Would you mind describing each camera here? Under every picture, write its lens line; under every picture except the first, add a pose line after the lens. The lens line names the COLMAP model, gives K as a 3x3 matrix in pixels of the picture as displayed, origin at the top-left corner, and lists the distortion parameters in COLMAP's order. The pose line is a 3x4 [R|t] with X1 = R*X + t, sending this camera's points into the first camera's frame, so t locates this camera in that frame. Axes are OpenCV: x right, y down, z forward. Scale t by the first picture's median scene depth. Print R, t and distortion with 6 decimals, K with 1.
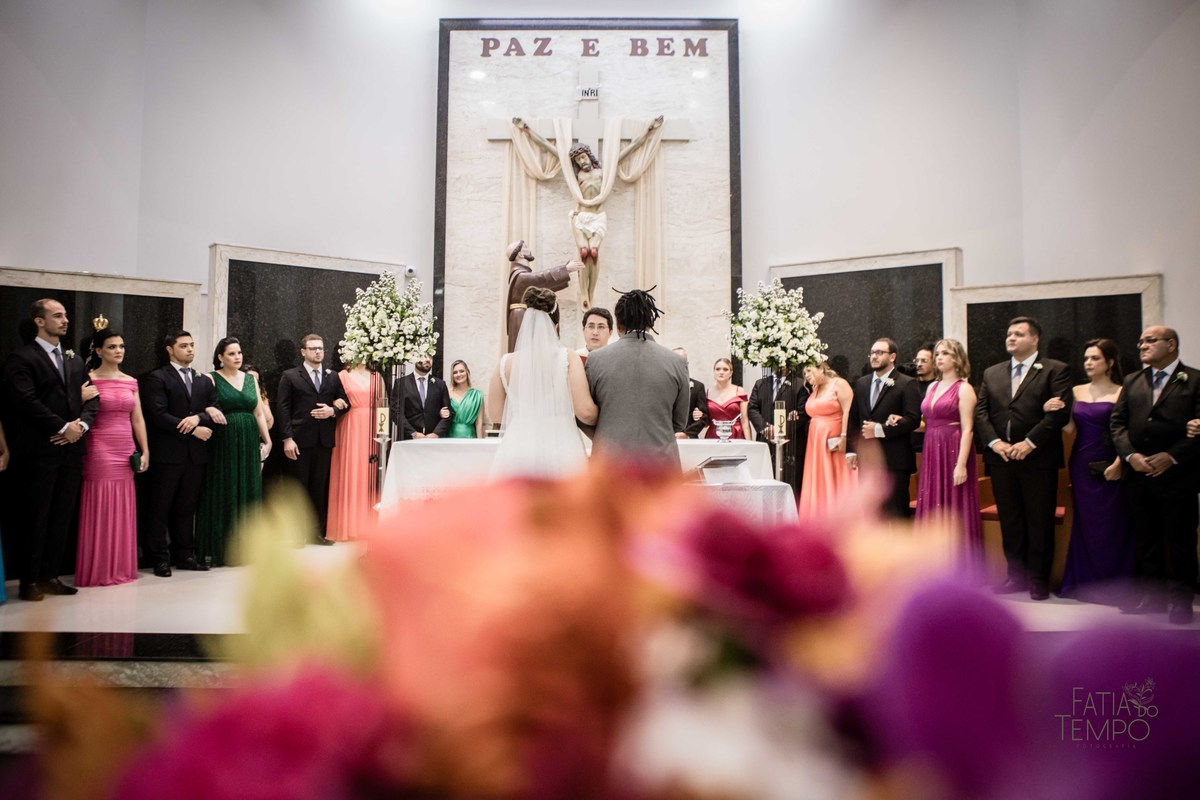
lens RADIAL K [[864.6, 0, 600.0], [0, 864.6, 400.0], [0, 0, 1]] dist [-0.121169, 0.120371]
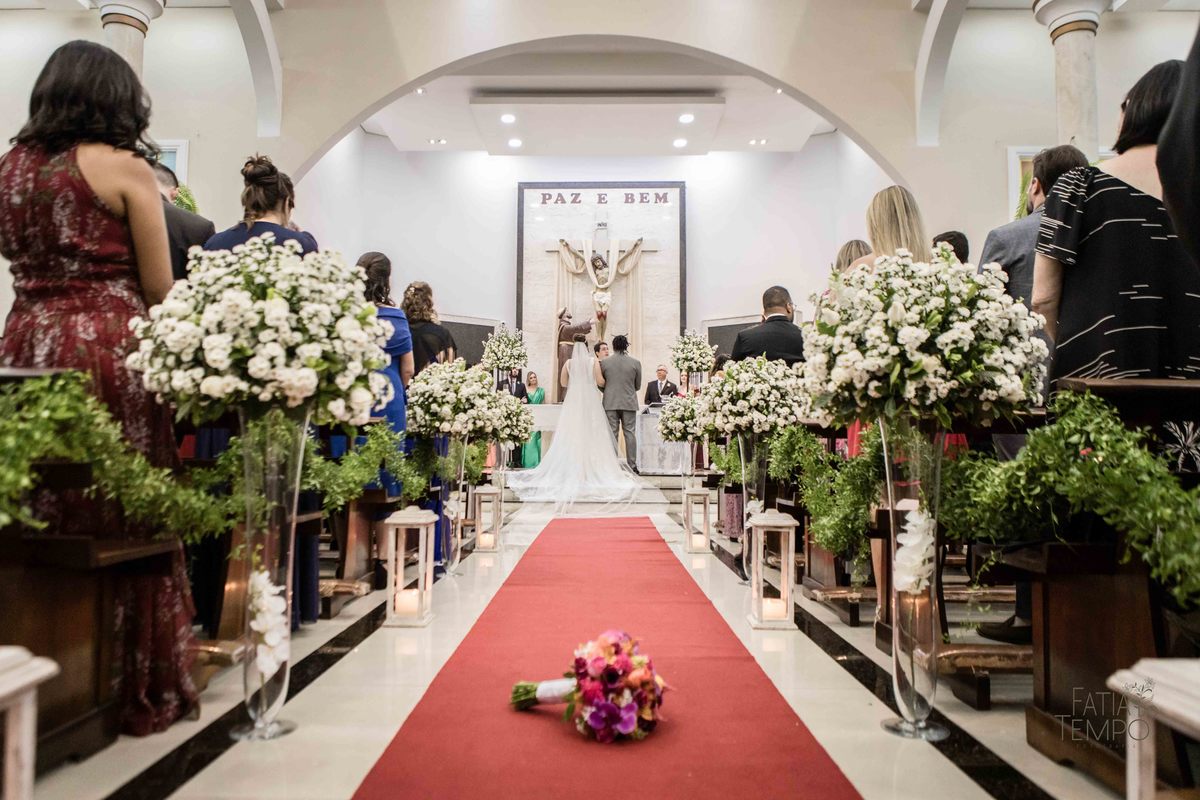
lens RADIAL K [[796.9, 0, 614.9], [0, 796.9, 387.2], [0, 0, 1]] dist [-0.048595, -0.000182]
pose [[0.999991, -0.001513, 0.003885, 0.008251], [0.001732, 0.998374, -0.056984, 0.079602], [-0.003792, 0.056990, 0.998368, -0.665709]]
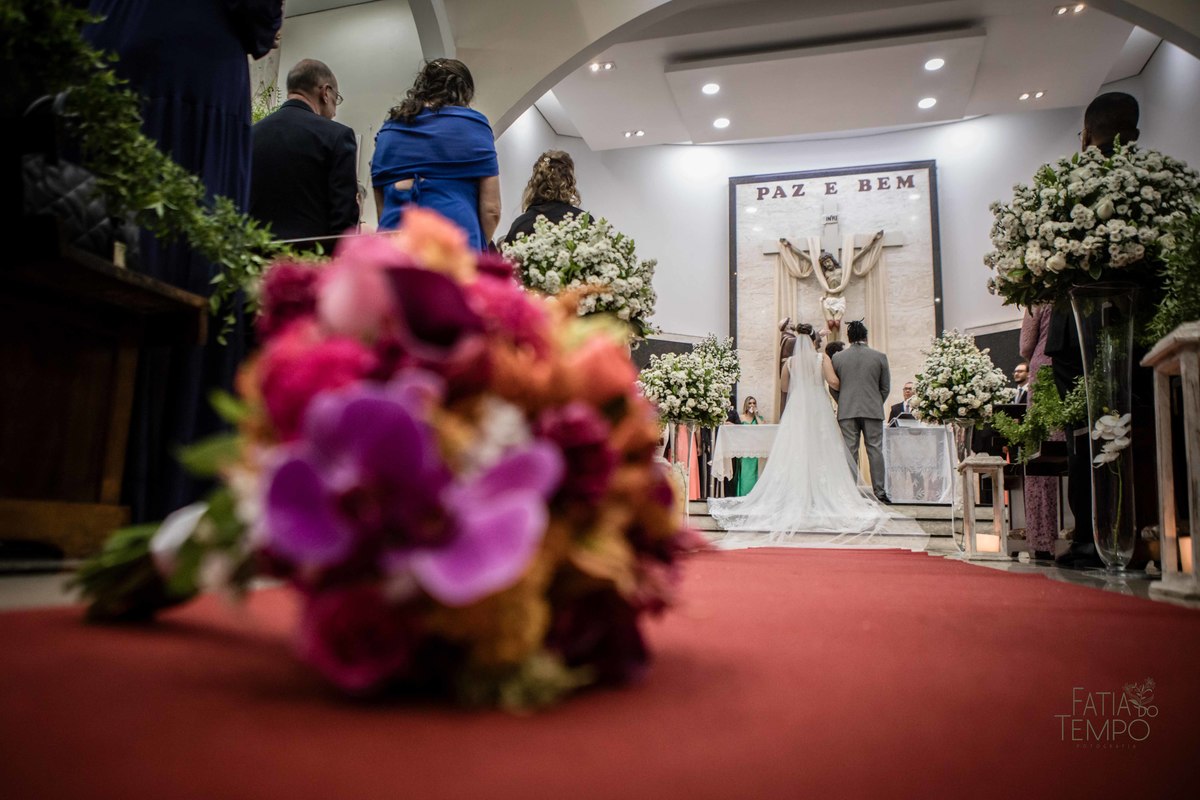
lens RADIAL K [[864.6, 0, 600.0], [0, 864.6, 400.0], [0, 0, 1]] dist [-0.121169, 0.120371]
pose [[0.958716, -0.024092, -0.283343, 0.015038], [-0.013337, 0.991499, -0.129431, 0.150456], [0.284052, 0.127866, 0.950244, -0.485852]]
